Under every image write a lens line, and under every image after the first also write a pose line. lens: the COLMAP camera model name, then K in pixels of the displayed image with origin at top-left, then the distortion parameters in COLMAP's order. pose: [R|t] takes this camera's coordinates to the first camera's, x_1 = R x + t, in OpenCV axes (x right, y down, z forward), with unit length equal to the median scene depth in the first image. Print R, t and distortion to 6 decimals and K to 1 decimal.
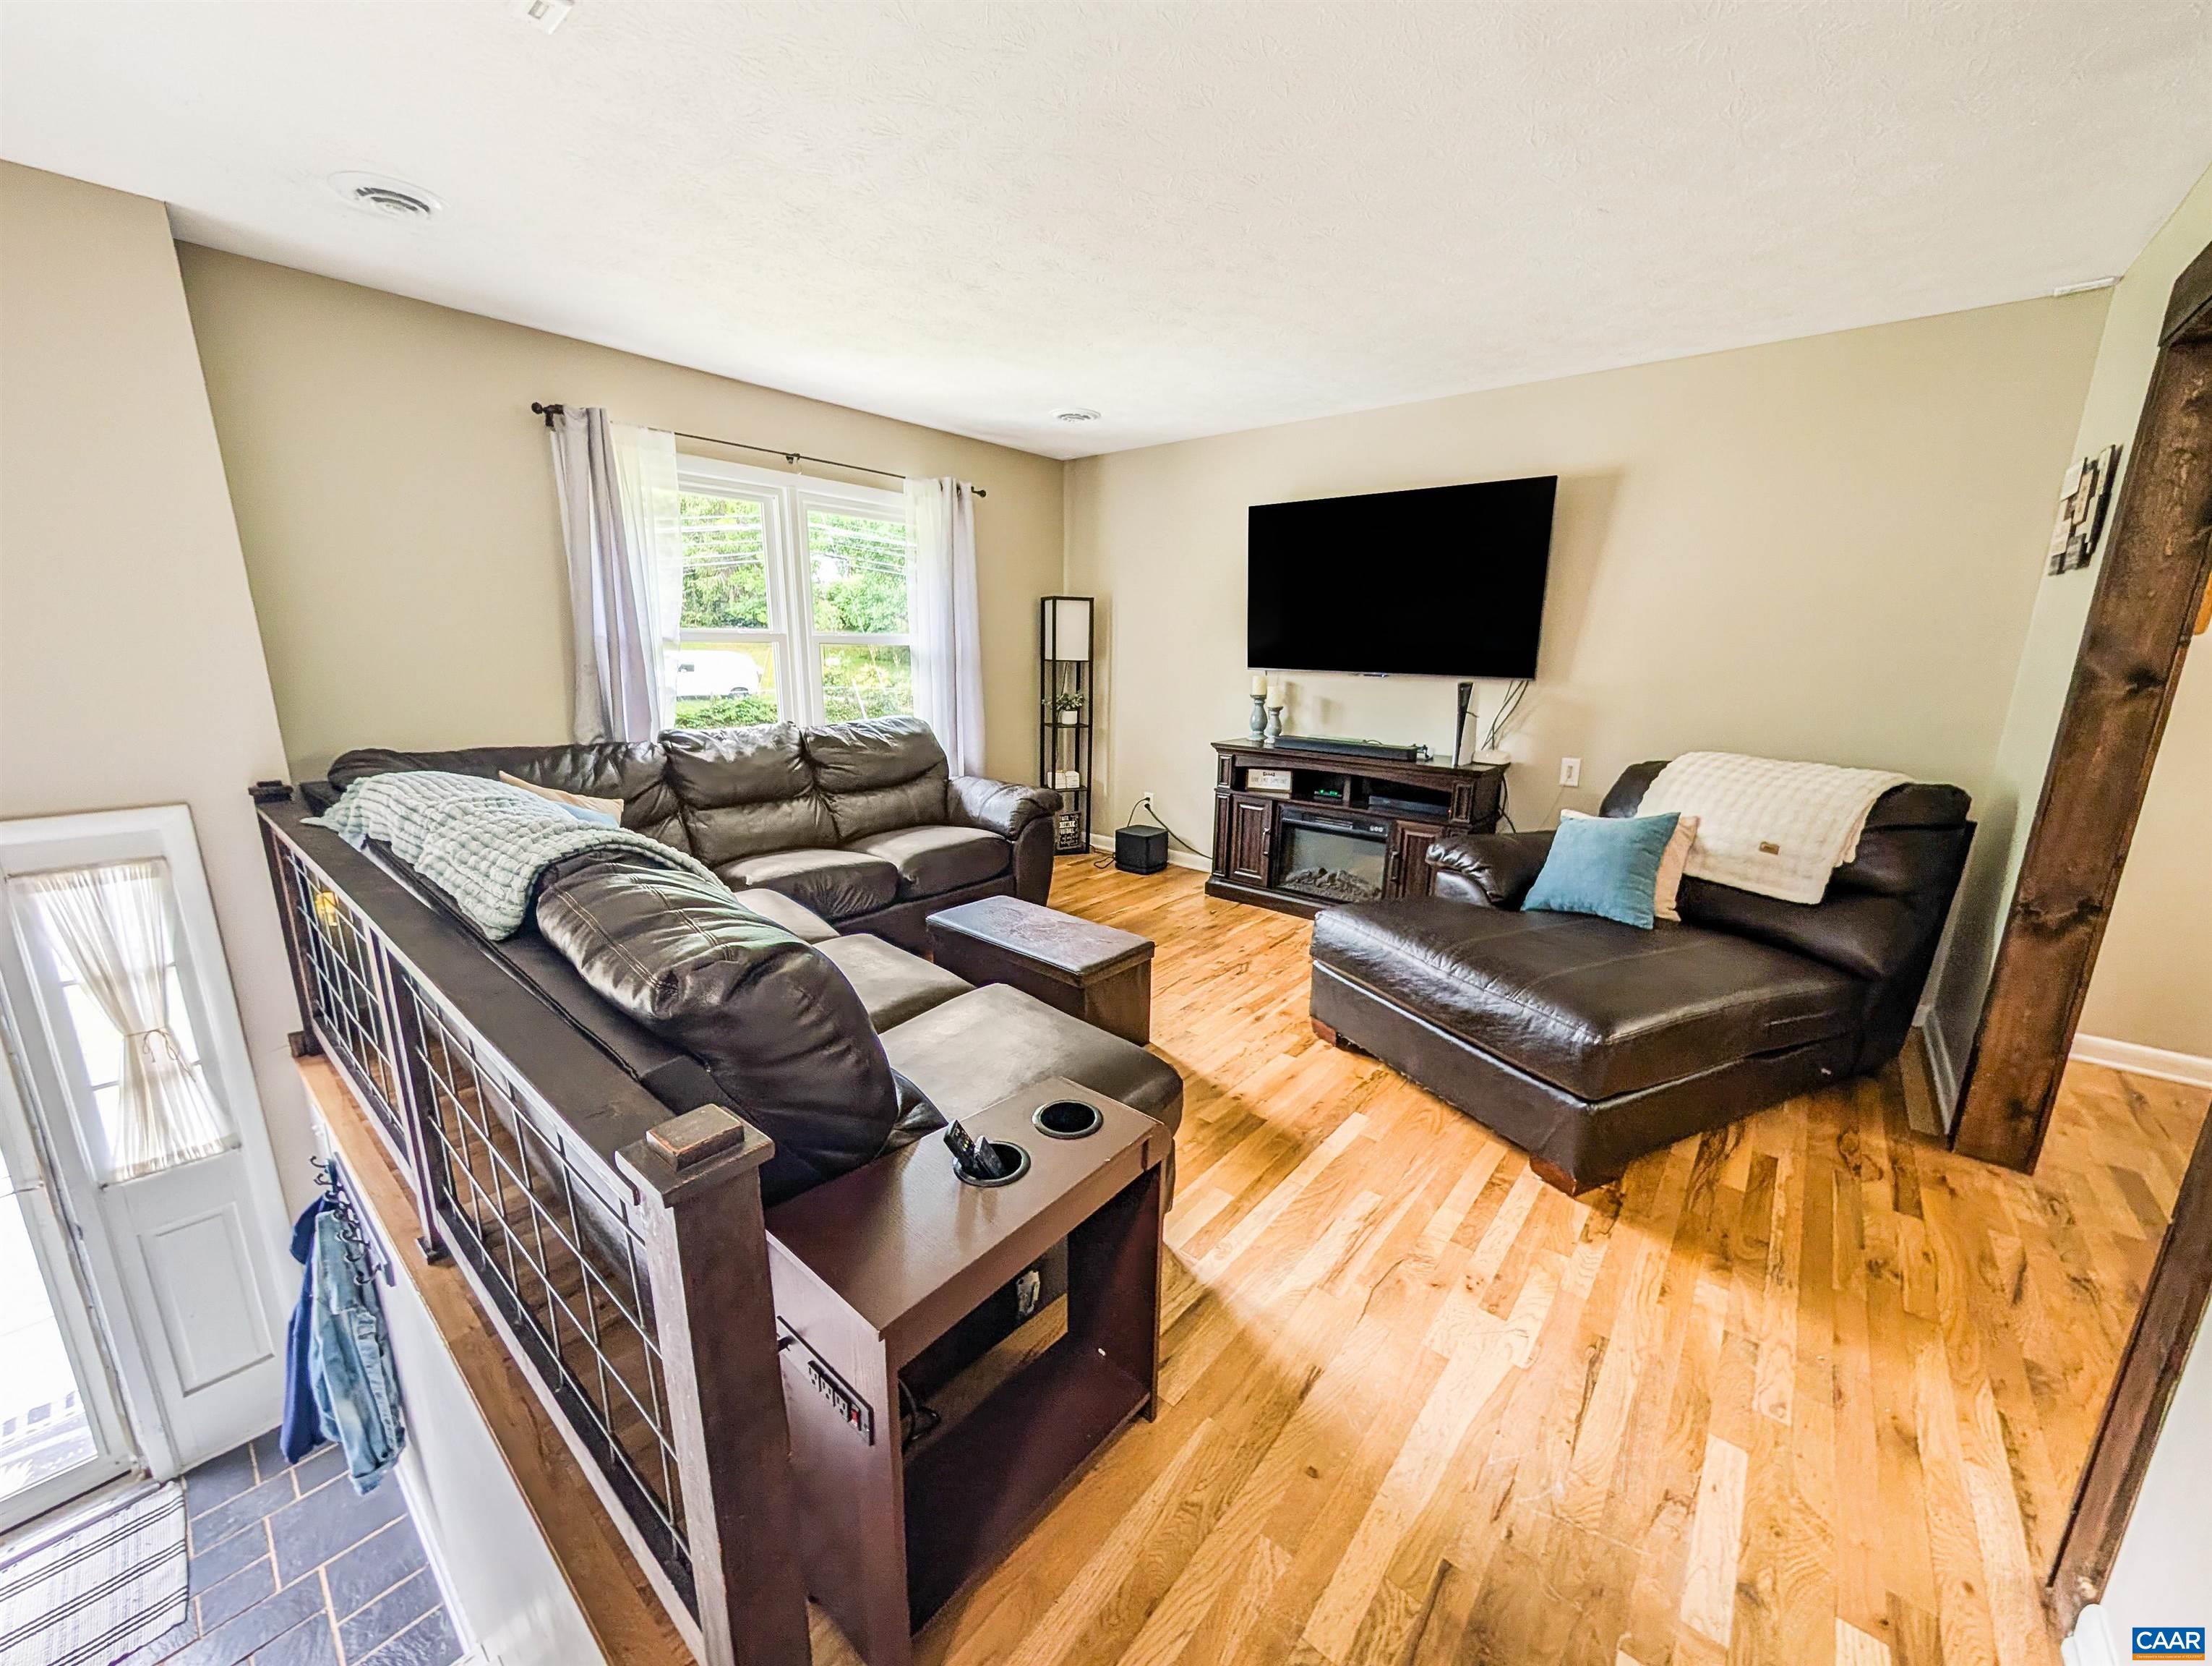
lens RADIAL K [[857.0, 0, 1112.2], [0, 857.0, 852.0], [0, 0, 1]] dist [0.000297, 0.000004]
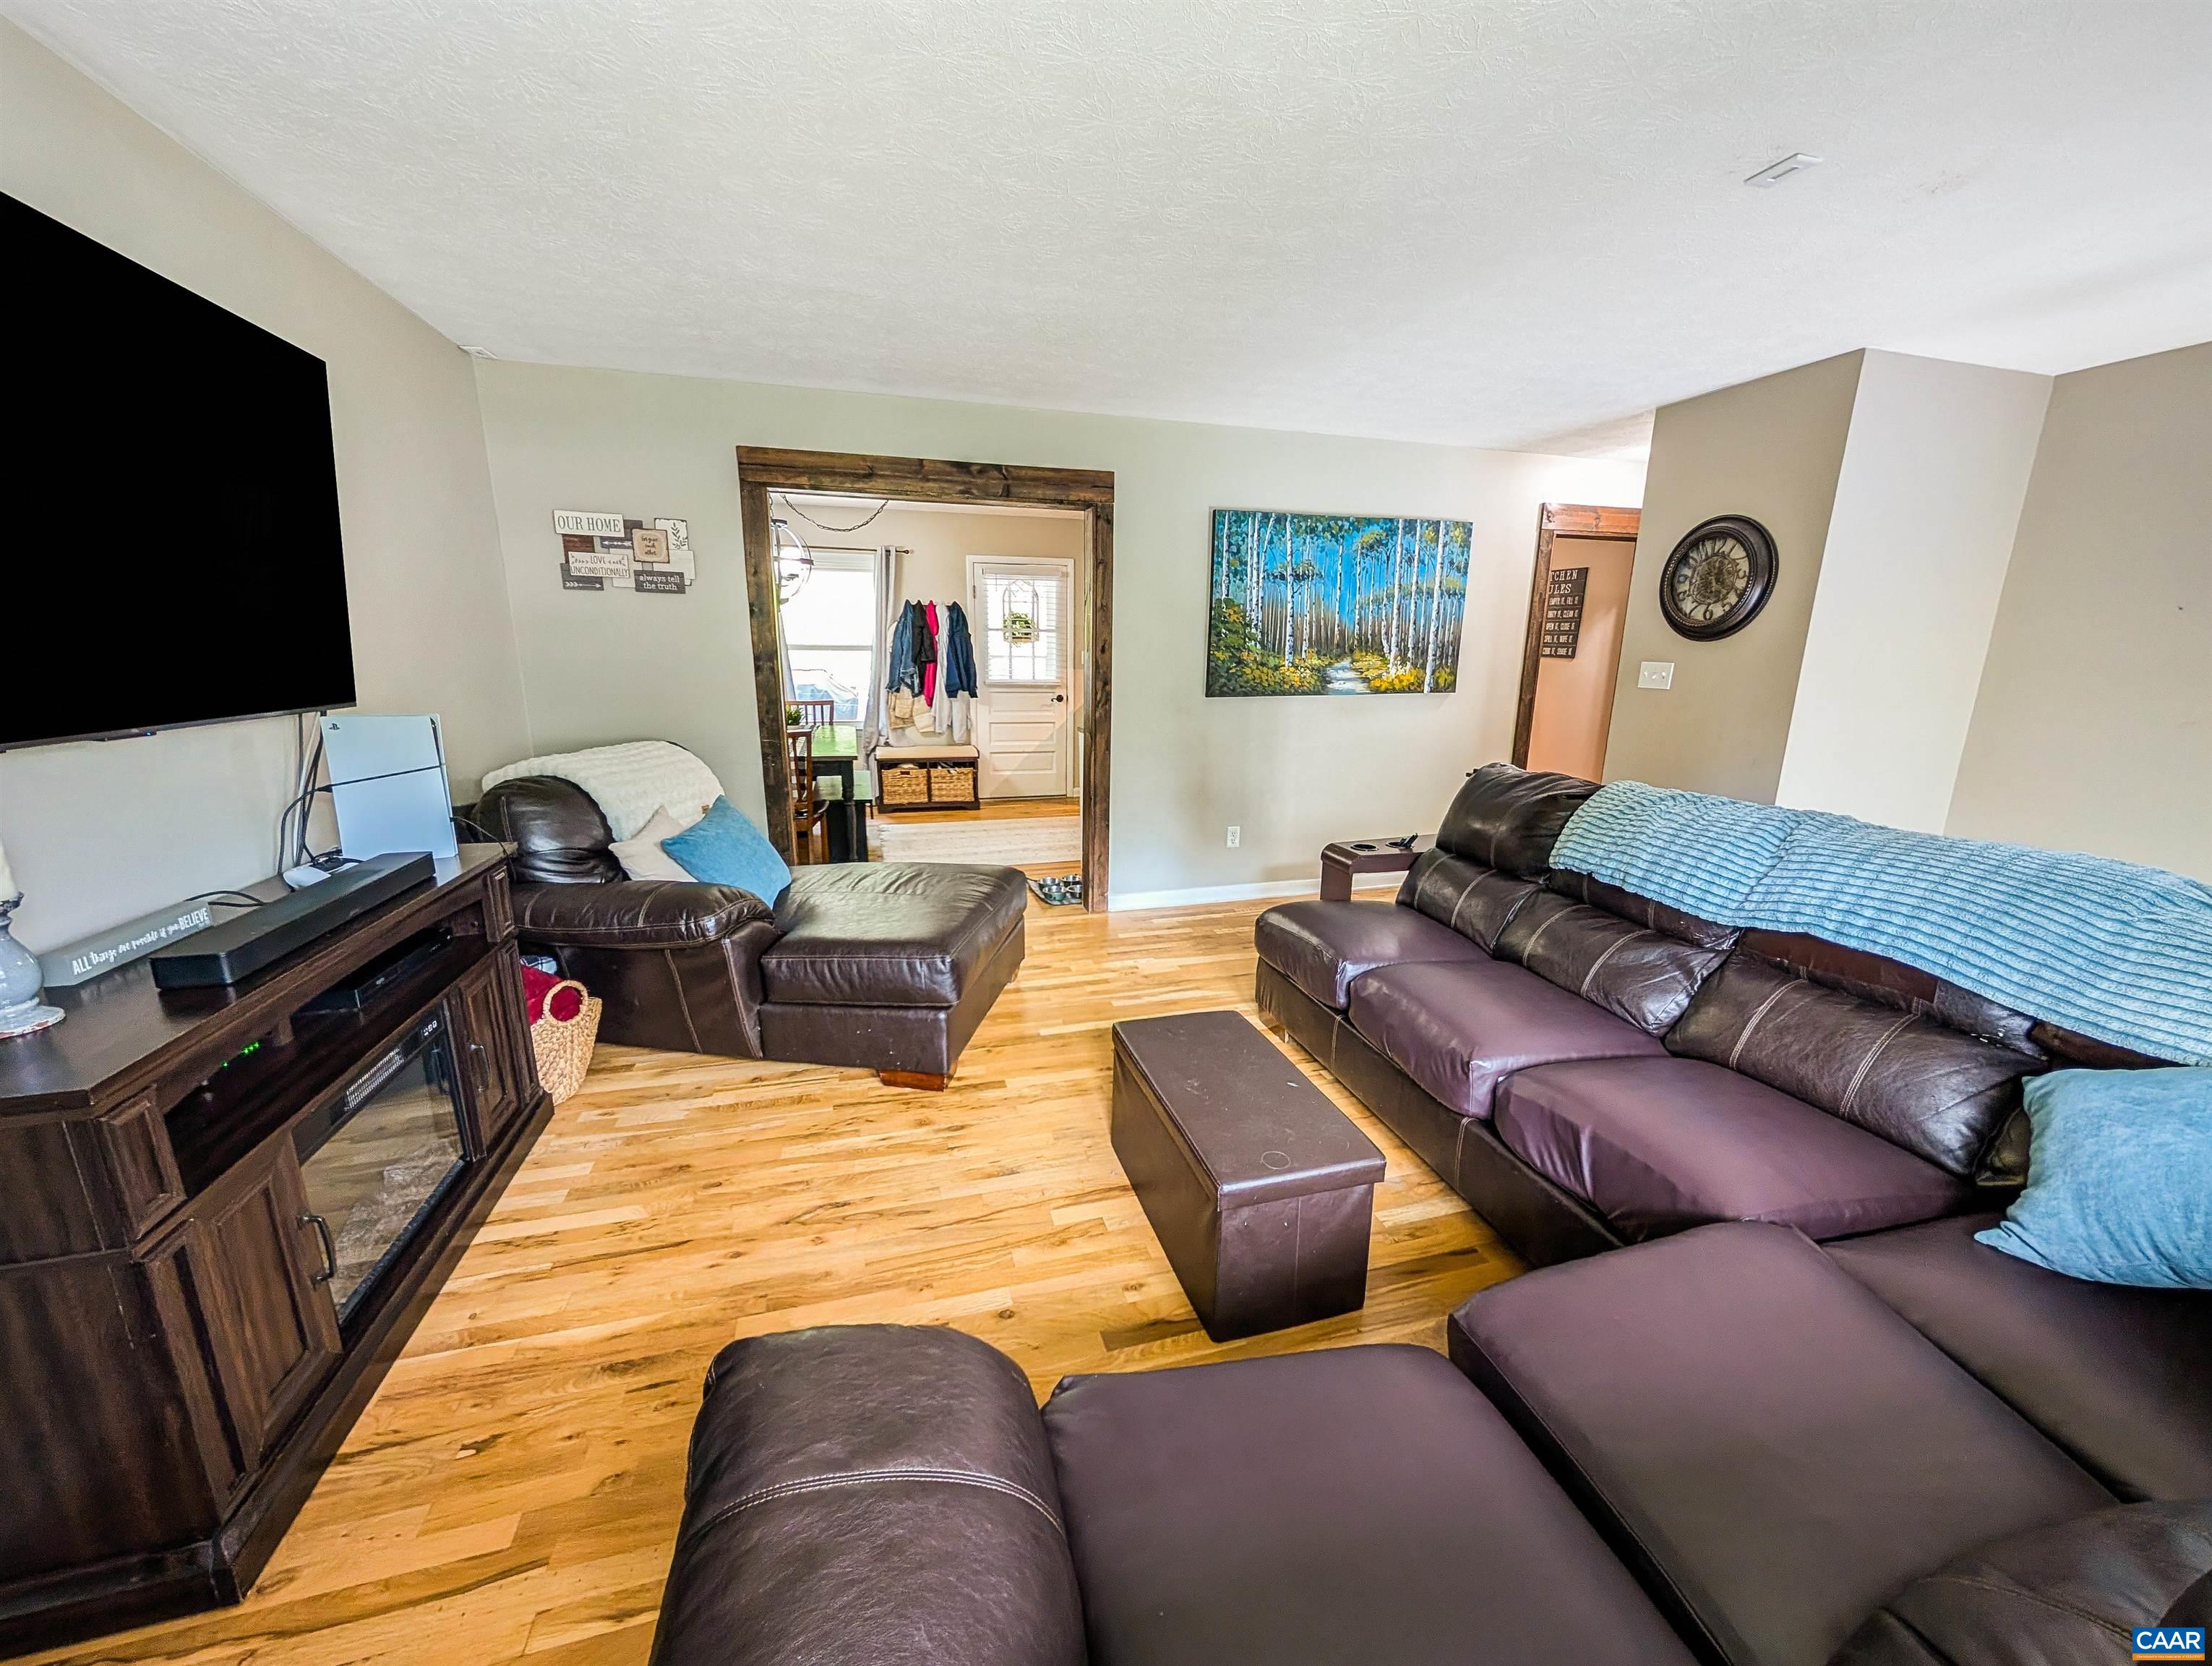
lens RADIAL K [[857.0, 0, 1112.2], [0, 857.0, 852.0], [0, 0, 1]] dist [0.000297, 0.000004]
pose [[-0.834369, -0.151433, 0.529996, -0.266185], [0.108779, 0.897375, 0.427652, -0.288043], [-0.540365, 0.414472, -0.732269, 1.111313]]
